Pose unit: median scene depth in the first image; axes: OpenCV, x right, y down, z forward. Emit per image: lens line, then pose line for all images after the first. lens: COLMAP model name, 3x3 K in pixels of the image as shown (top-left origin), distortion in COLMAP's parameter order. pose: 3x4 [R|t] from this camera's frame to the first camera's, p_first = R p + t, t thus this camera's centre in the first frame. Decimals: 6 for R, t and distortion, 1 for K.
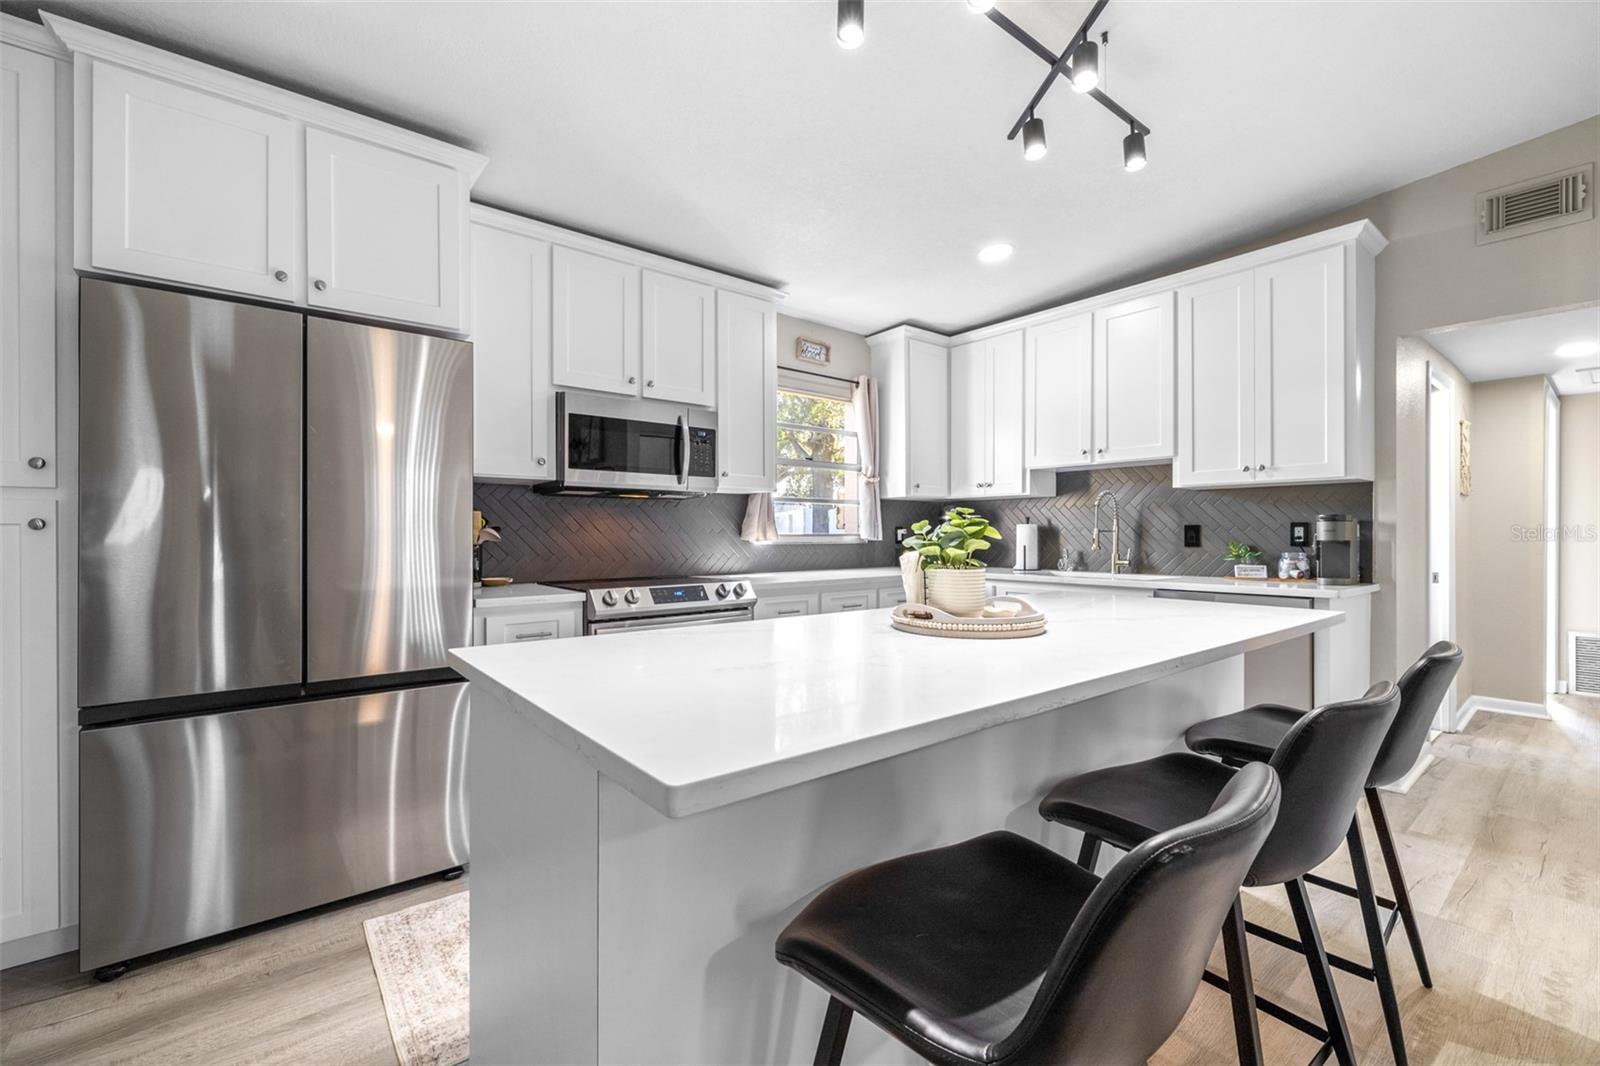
lens RADIAL K [[678.9, 0, 796.4], [0, 678.9, 534.2], [0, 0, 1]] dist [-0.000239, -0.000298]
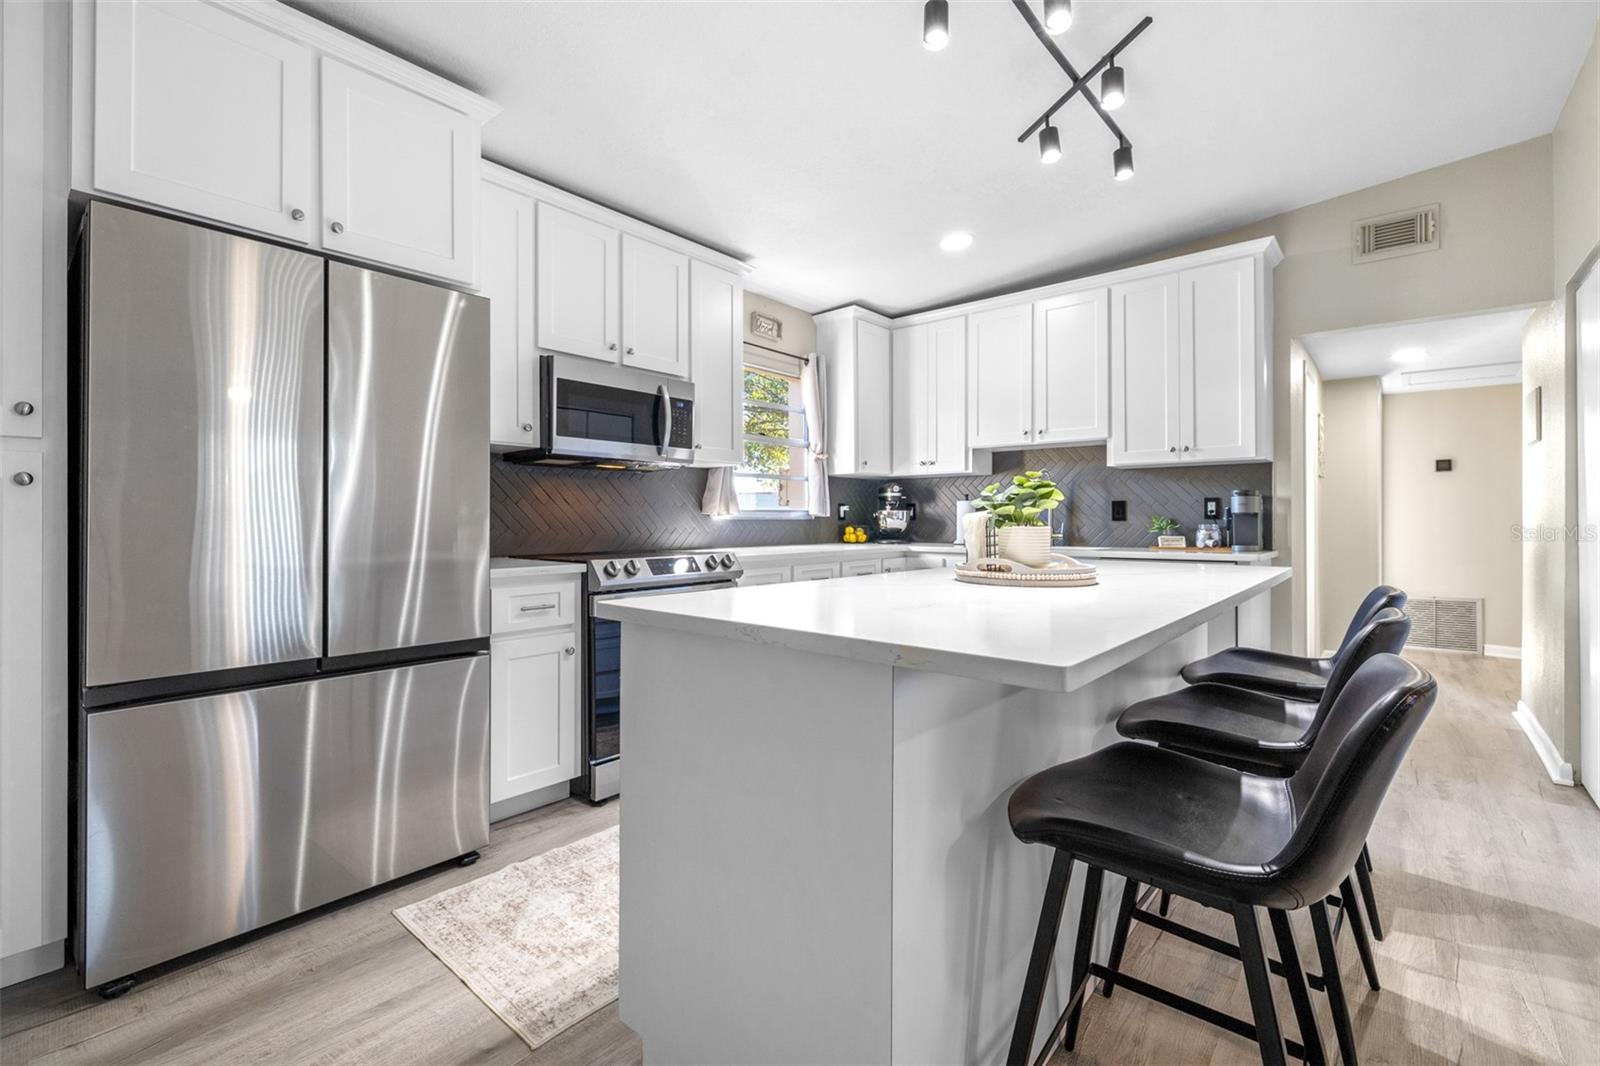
lens RADIAL K [[705.0, 0, 789.8], [0, 705.0, 514.5], [0, 0, 1]] dist [0.000584, -0.000433]
pose [[0.983909, 0.001691, 0.178664, -0.178374], [-0.000481, 0.999977, -0.006819, 0.020327], [-0.178671, 0.006624, 0.983887, -0.035826]]
